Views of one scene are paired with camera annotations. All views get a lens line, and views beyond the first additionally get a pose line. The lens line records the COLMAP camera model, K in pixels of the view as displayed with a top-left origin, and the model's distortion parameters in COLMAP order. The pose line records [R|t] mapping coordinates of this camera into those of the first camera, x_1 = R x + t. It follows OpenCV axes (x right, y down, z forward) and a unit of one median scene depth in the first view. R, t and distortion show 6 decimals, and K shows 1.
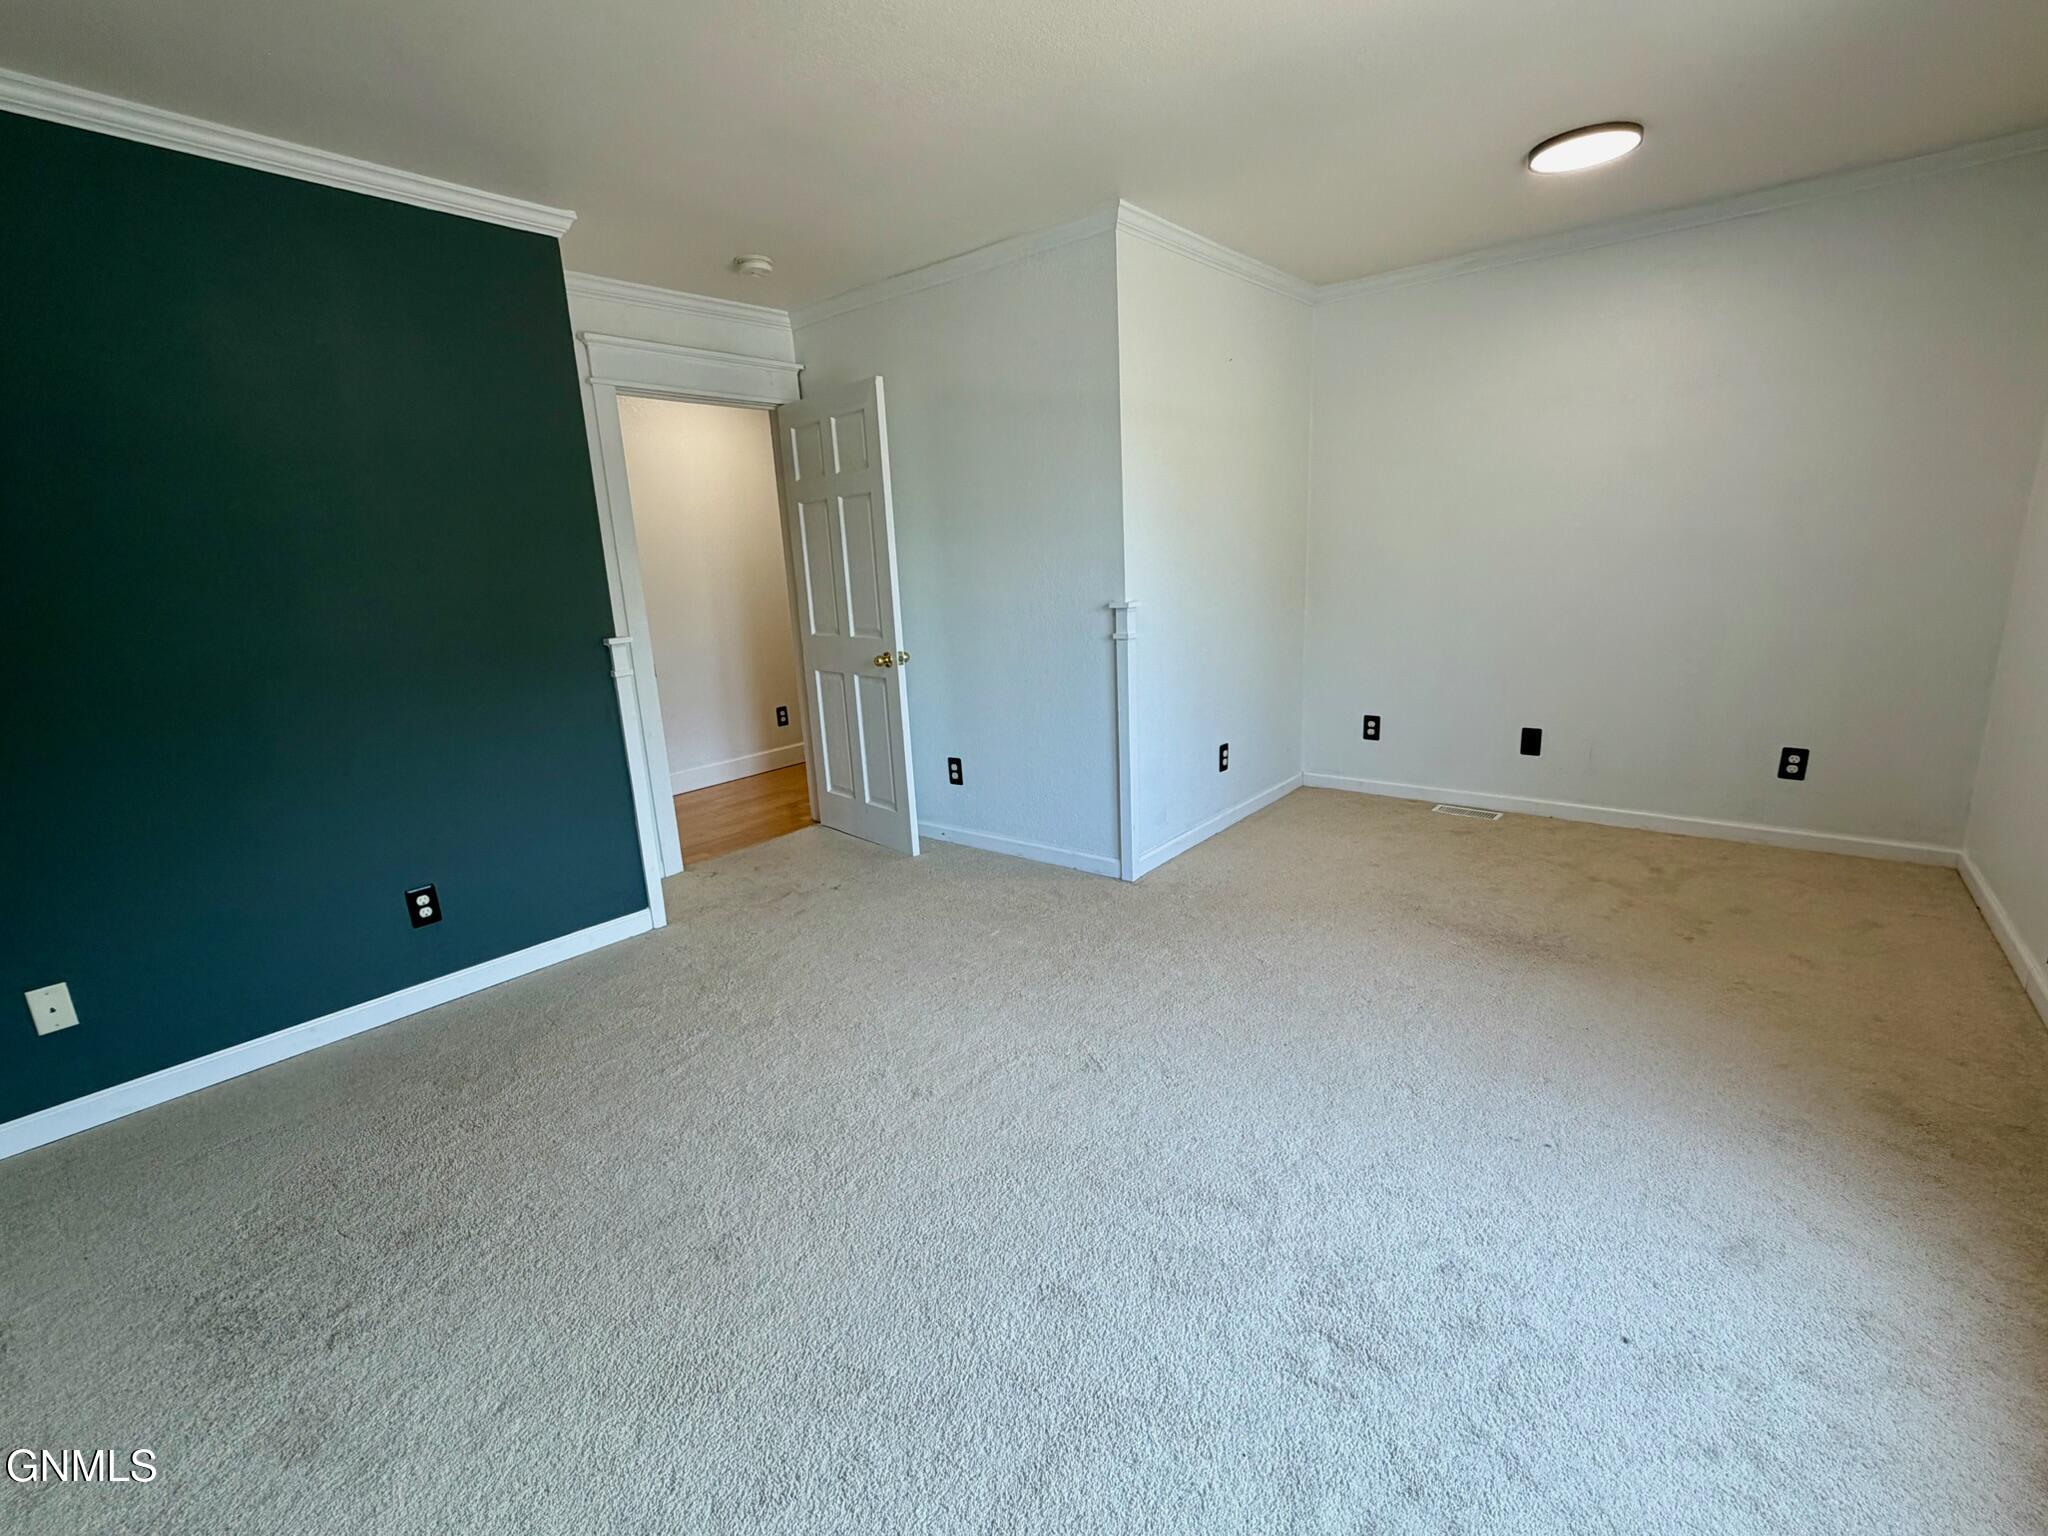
lens RADIAL K [[913.6, 0, 1027.2], [0, 913.6, 757.5], [0, 0, 1]] dist [0.029748, -0.000261]
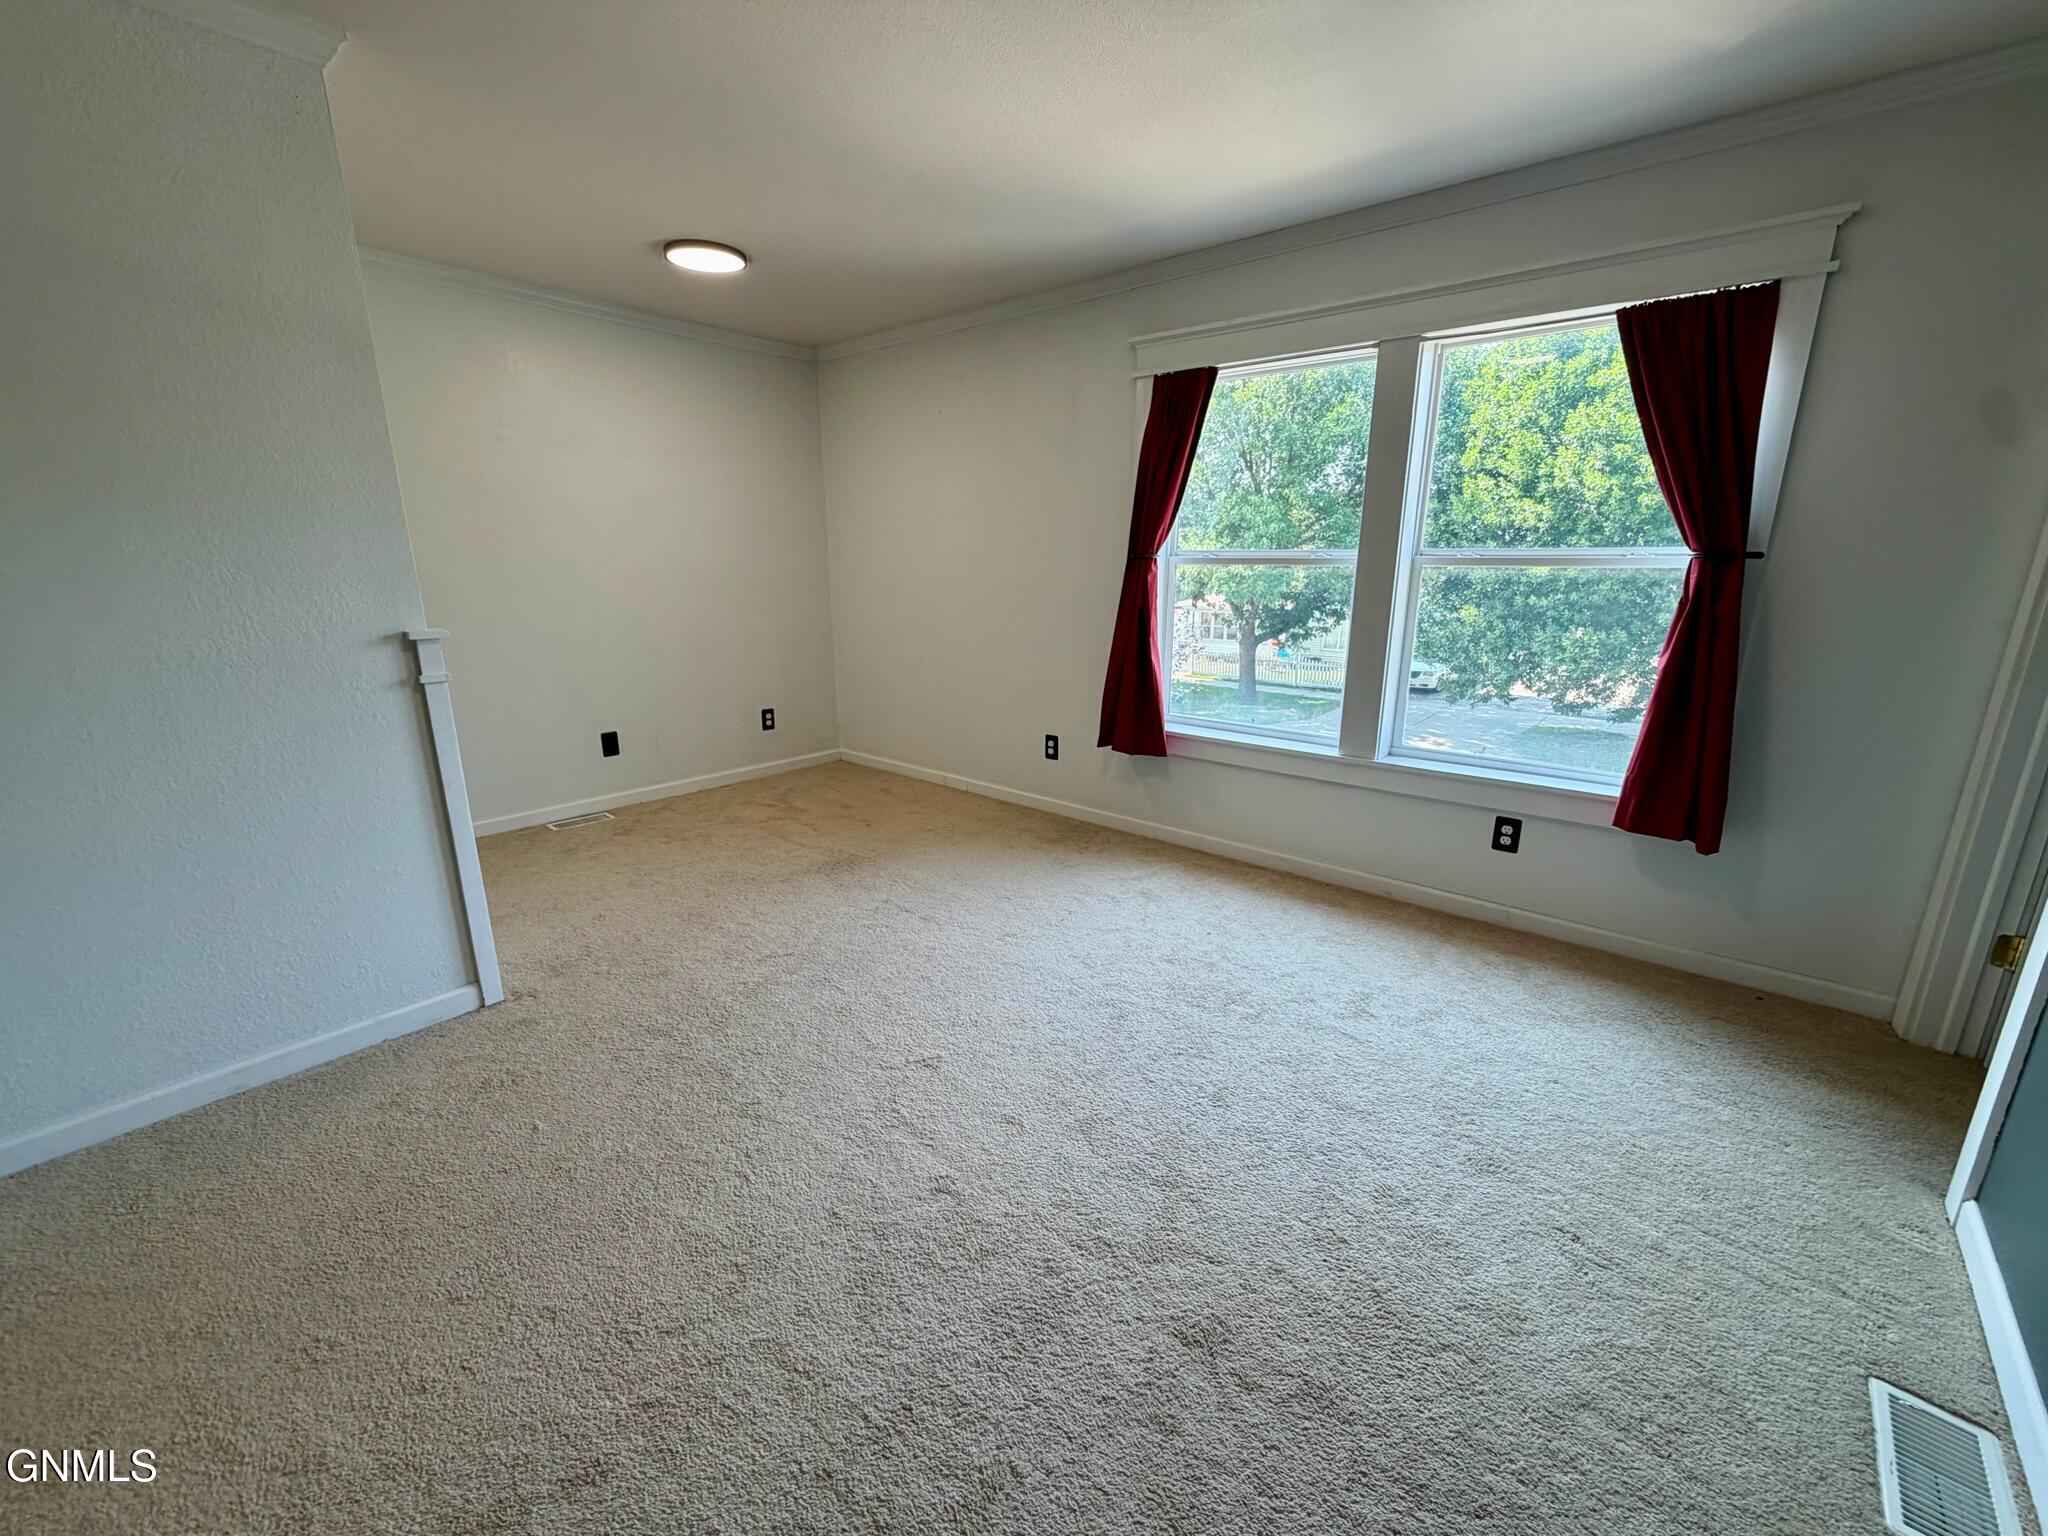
lens RADIAL K [[819.7, 0, 1026.5], [0, 819.7, 777.9], [0, 0, 1]] dist [-0.000395, 0.000434]
pose [[0.052730, -0.220544, 0.973951, -0.474486], [0.214603, 0.955023, 0.204639, -0.084093], [-0.975277, 0.198222, 0.097688, 0.471996]]
